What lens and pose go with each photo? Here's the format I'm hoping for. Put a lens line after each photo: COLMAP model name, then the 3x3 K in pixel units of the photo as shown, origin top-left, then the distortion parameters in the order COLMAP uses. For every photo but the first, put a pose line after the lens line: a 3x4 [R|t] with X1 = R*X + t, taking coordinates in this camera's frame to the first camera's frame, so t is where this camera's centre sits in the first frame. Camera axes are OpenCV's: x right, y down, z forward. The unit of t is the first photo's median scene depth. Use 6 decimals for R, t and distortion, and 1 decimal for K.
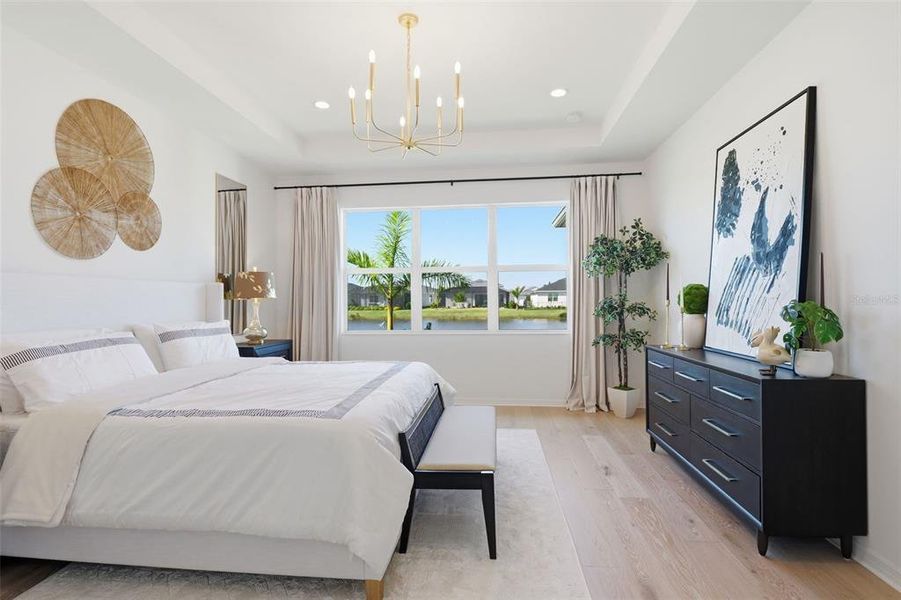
lens RADIAL K [[443.9, 0, 451.6], [0, 443.9, 298.0], [0, 0, 1]] dist [-0.003729, -0.000511]
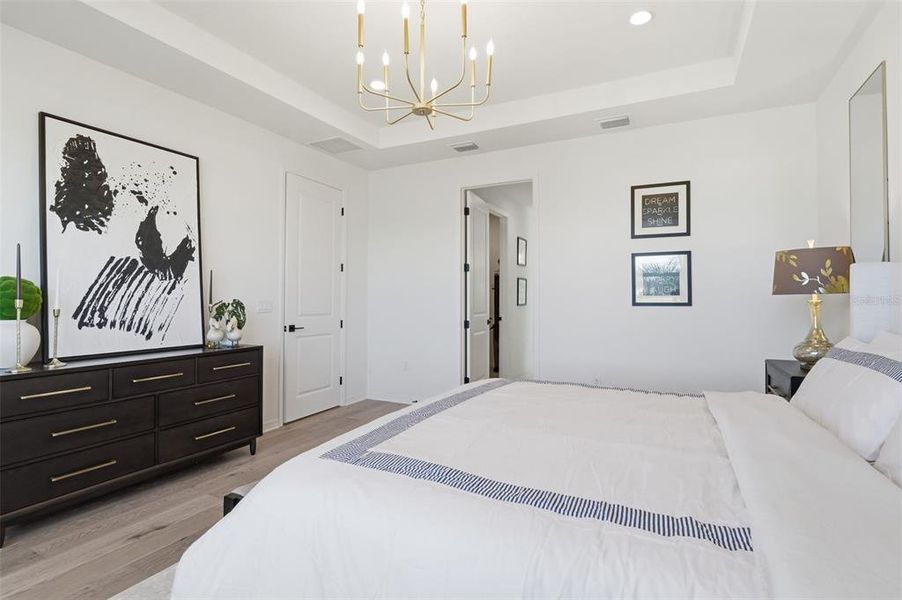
lens RADIAL K [[444.4, 0, 452.1], [0, 444.4, 298.0], [0, 0, 1]] dist [-0.003729, -0.000511]
pose [[-0.933645, 0.003654, 0.358180, -0.446569], [0.001564, 0.999980, -0.006123, 0.008498], [-0.358195, -0.005157, -0.933633, 1.751594]]
